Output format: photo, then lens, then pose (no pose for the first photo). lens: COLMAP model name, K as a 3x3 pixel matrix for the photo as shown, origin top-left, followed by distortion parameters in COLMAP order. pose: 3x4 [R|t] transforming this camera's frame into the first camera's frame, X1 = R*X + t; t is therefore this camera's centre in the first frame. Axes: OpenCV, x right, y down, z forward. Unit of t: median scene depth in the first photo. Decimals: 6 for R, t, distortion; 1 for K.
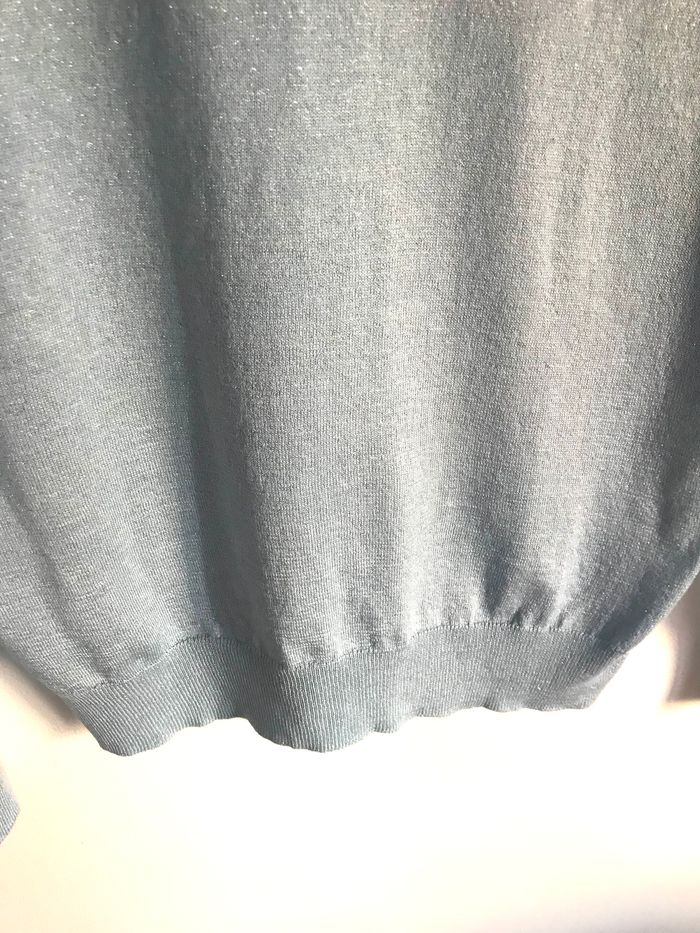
lens RADIAL K [[786.9, 0, 354.9], [0, 786.9, 462.6], [0, 0, 1]] dist [0.065358, -0.167734]
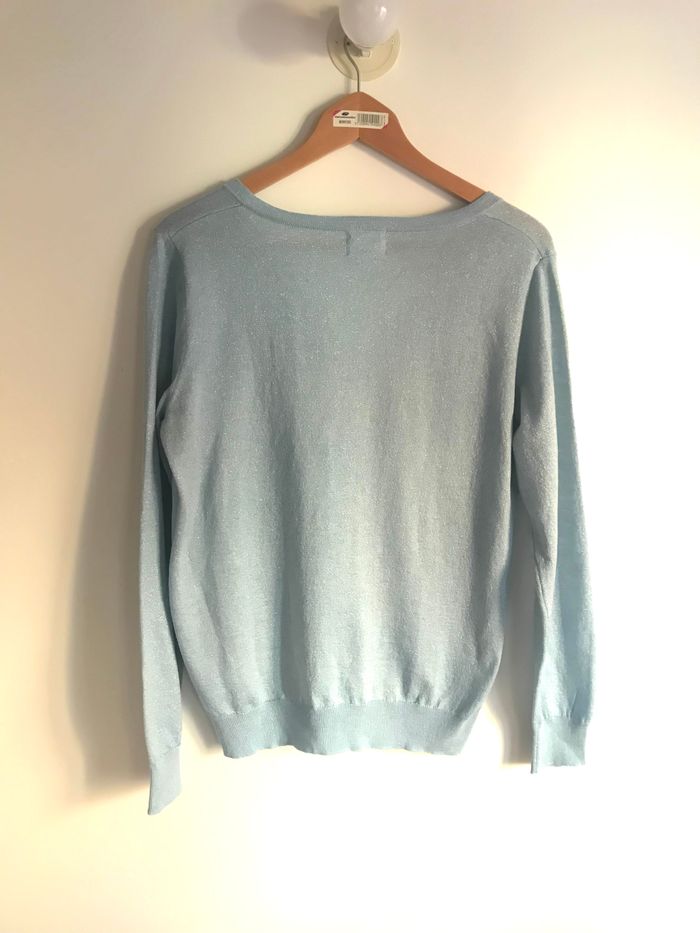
lens RADIAL K [[786.9, 0, 354.9], [0, 786.9, 462.6], [0, 0, 1]] dist [0.065358, -0.167734]
pose [[0.998738, 0.026625, -0.042576, 0.116935], [-0.039806, 0.936637, -0.348034, 0.384549], [0.030611, 0.349289, 0.936515, -1.431494]]
